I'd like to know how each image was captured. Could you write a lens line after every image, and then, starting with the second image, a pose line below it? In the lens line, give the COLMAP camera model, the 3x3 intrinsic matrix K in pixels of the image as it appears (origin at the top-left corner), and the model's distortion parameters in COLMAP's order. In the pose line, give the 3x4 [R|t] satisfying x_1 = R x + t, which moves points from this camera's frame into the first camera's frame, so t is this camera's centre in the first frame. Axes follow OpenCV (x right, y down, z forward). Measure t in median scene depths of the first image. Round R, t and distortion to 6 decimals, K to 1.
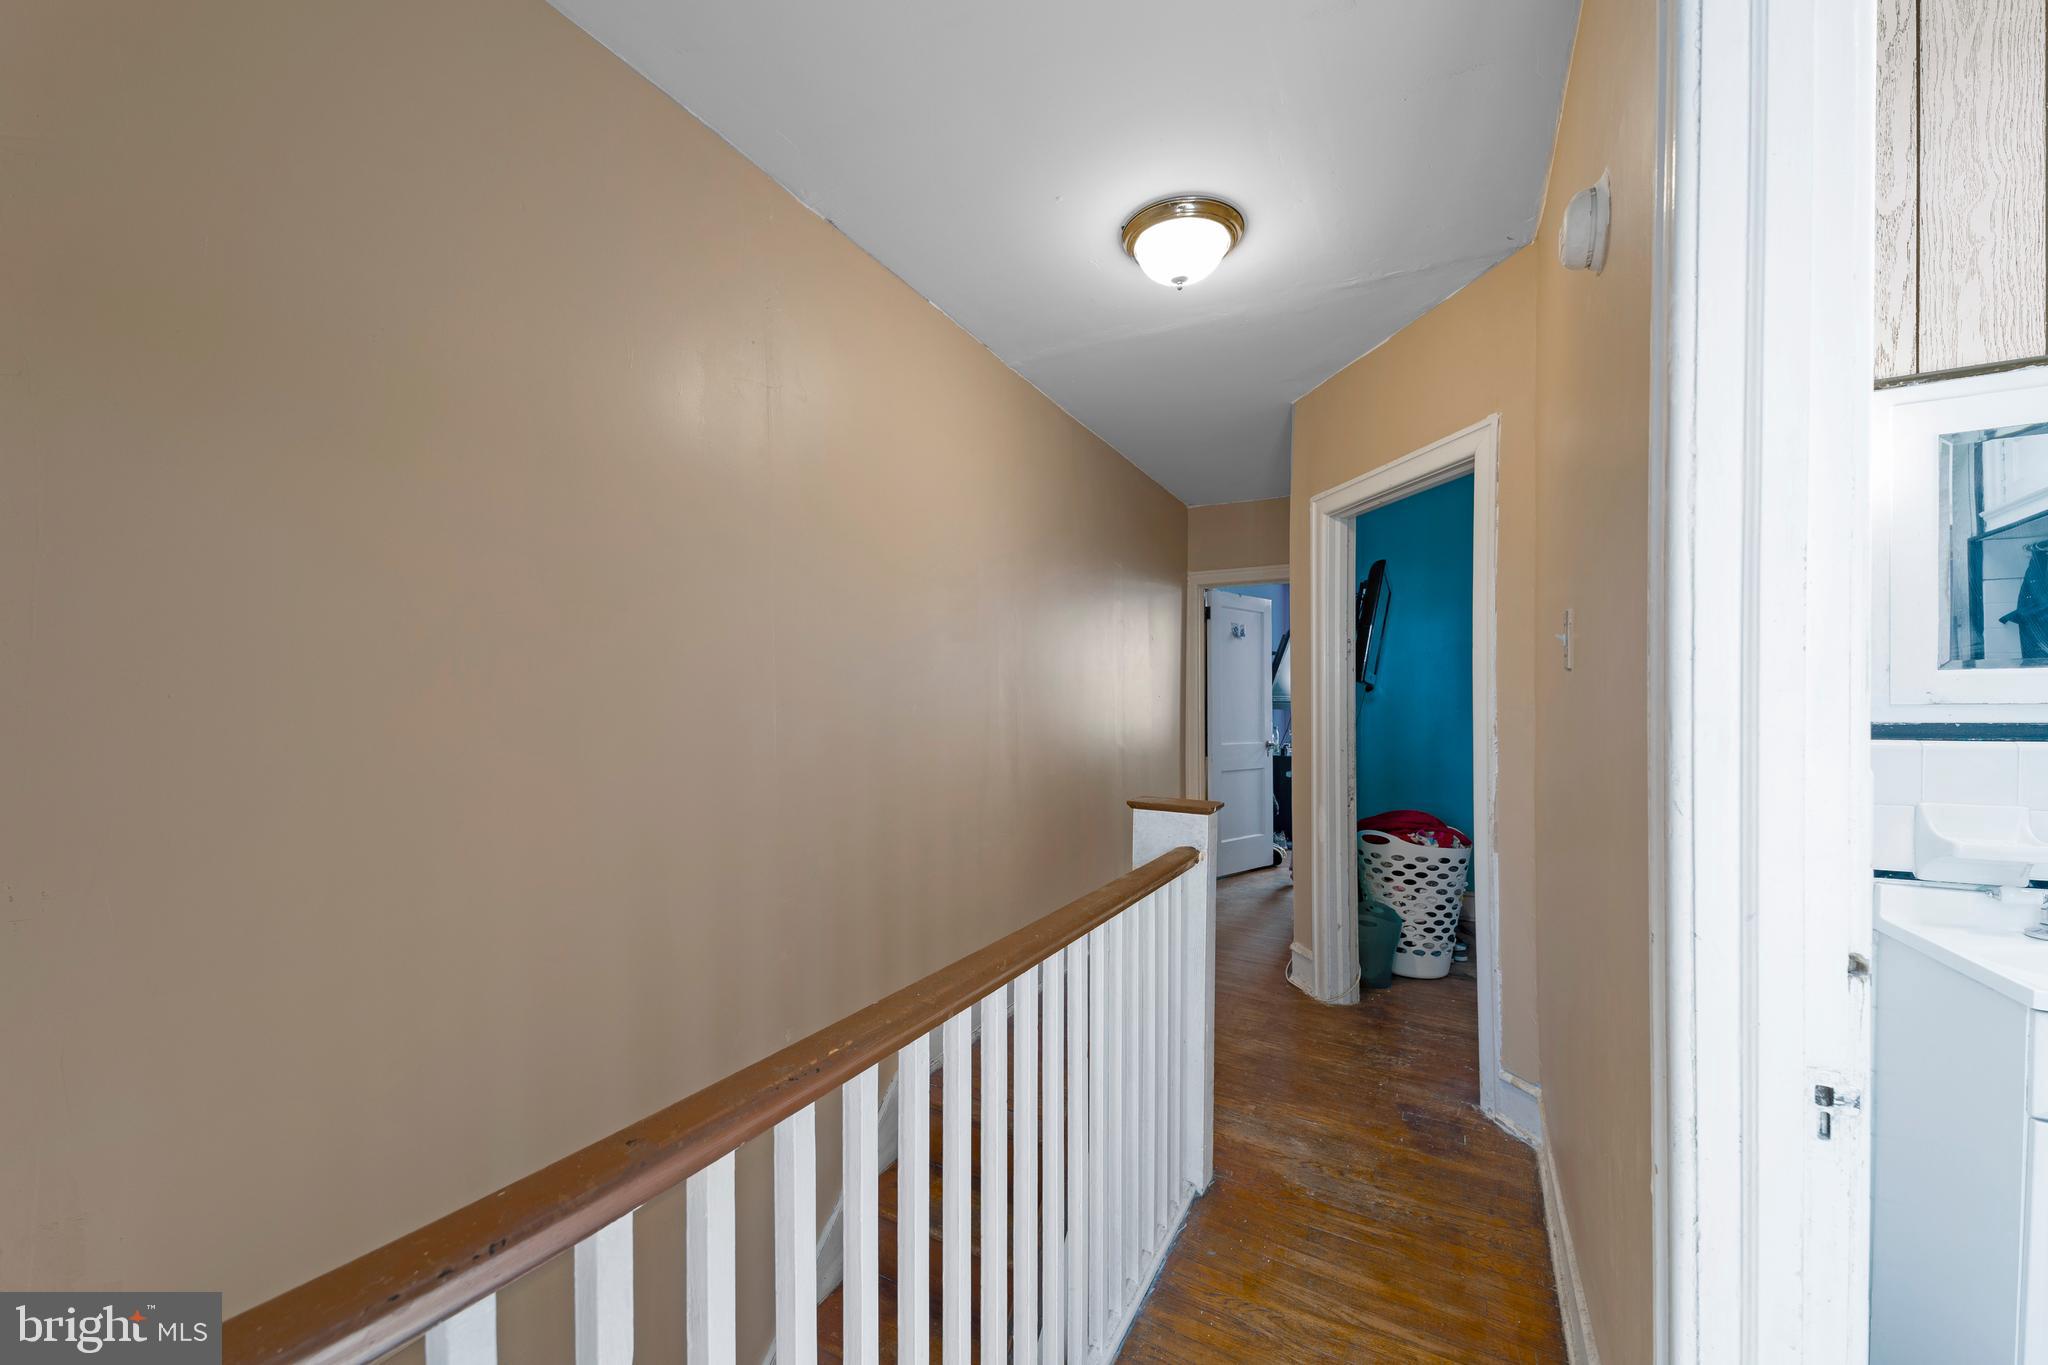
lens RADIAL K [[802.8, 0, 1029.6], [0, 802.8, 690.4], [0, 0, 1]] dist [0.040143, -0.012325]
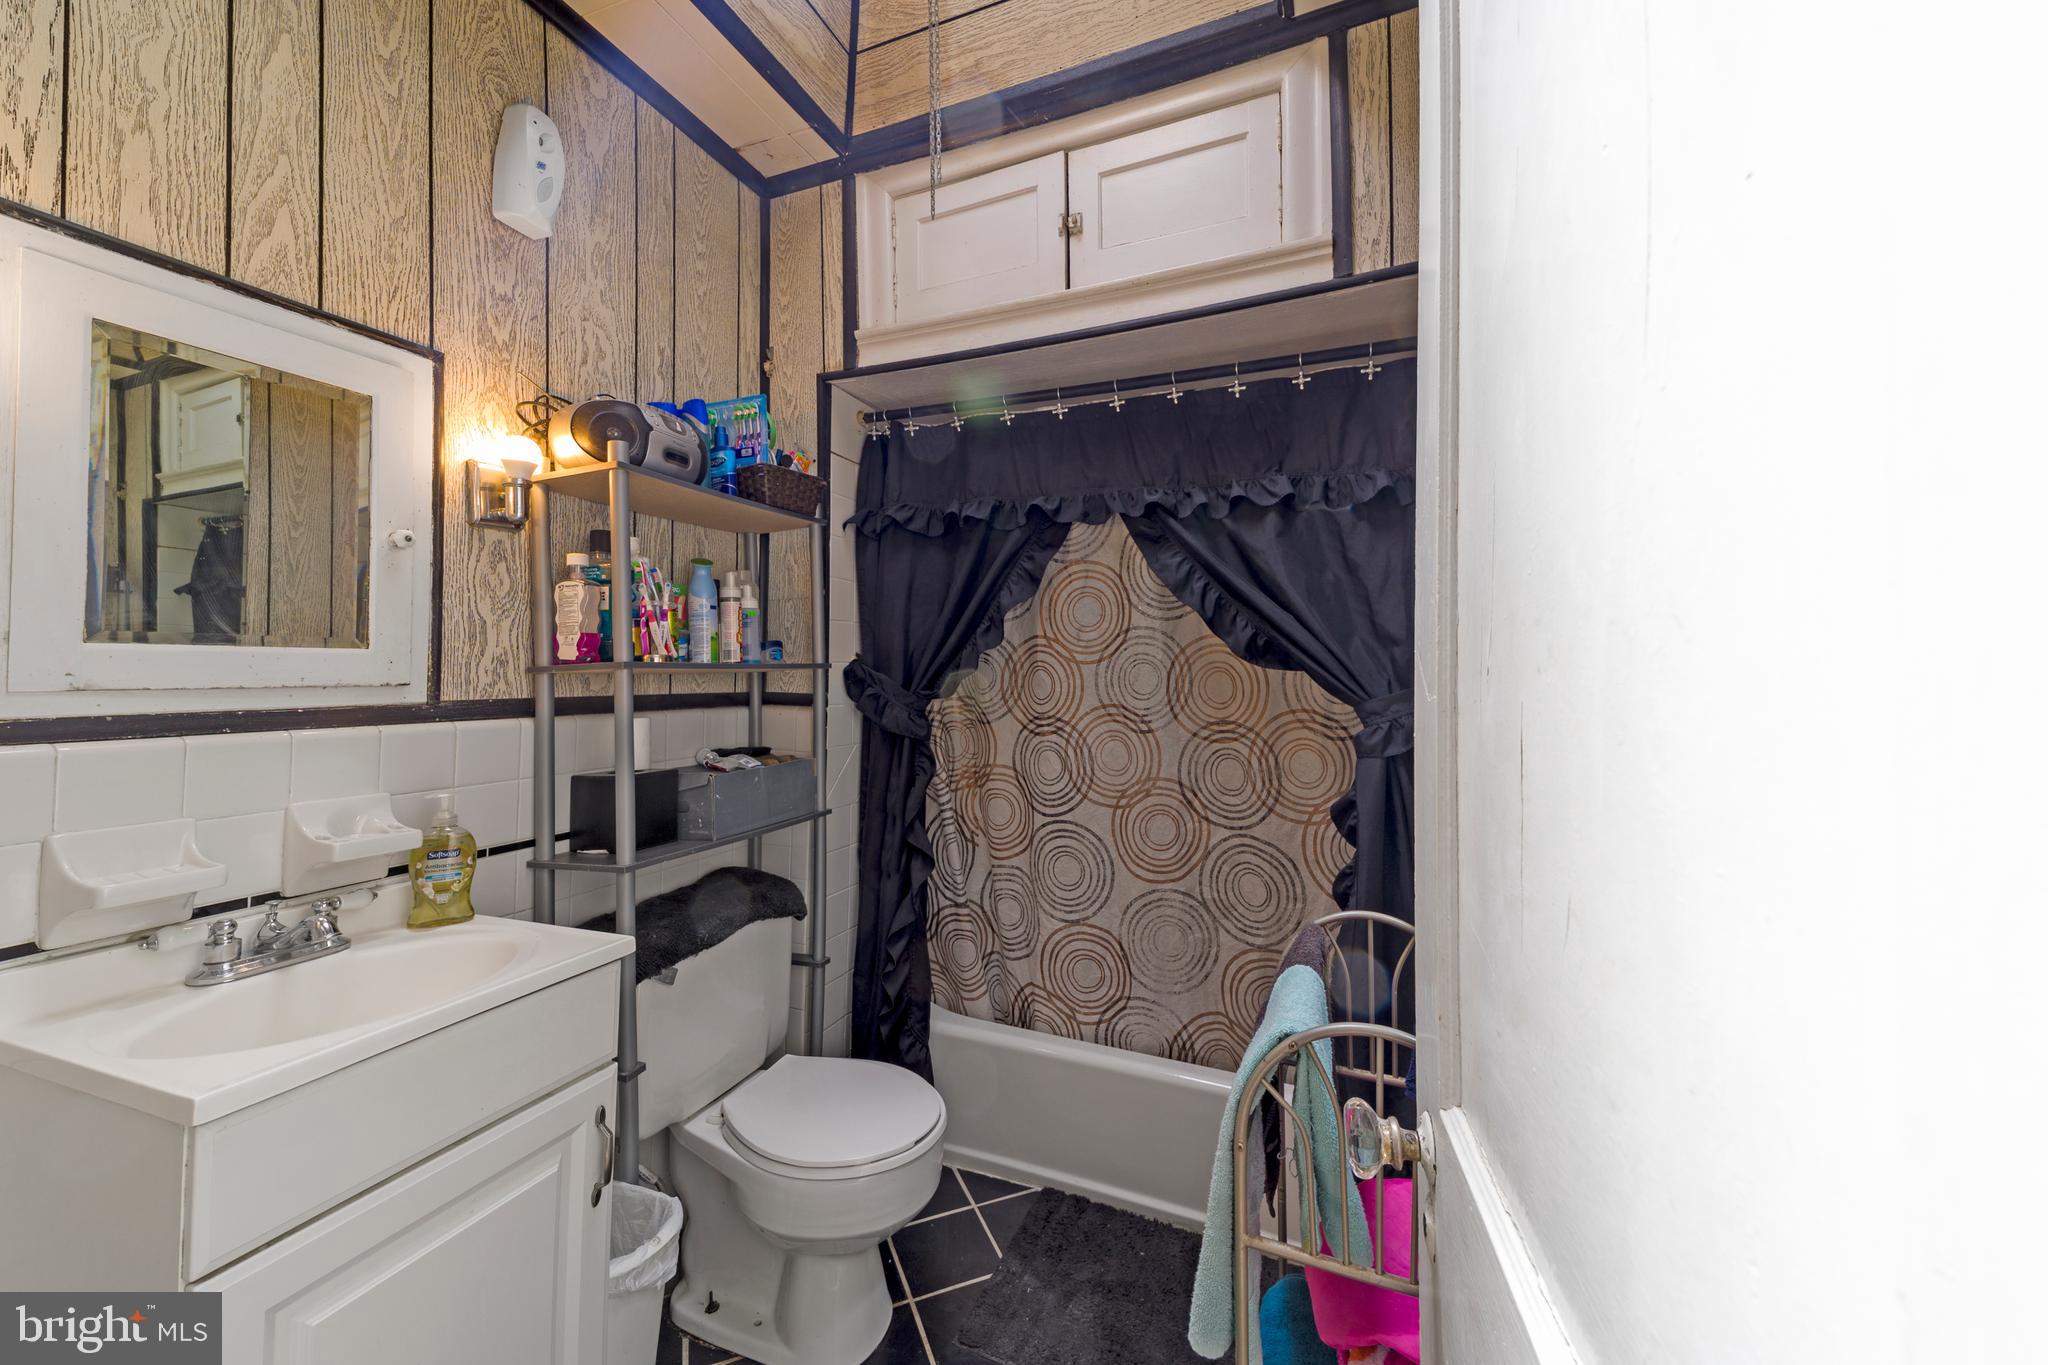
lens RADIAL K [[794.3, 0, 1018.1], [0, 794.3, 695.3], [0, 0, 1]] dist [-0.011474, 0.003605]
pose [[-0.110715, -0.013452, 0.993761, 0.314536], [-0.030185, 0.999493, 0.010167, -0.008620], [-0.993394, -0.028871, -0.111065, 0.257950]]
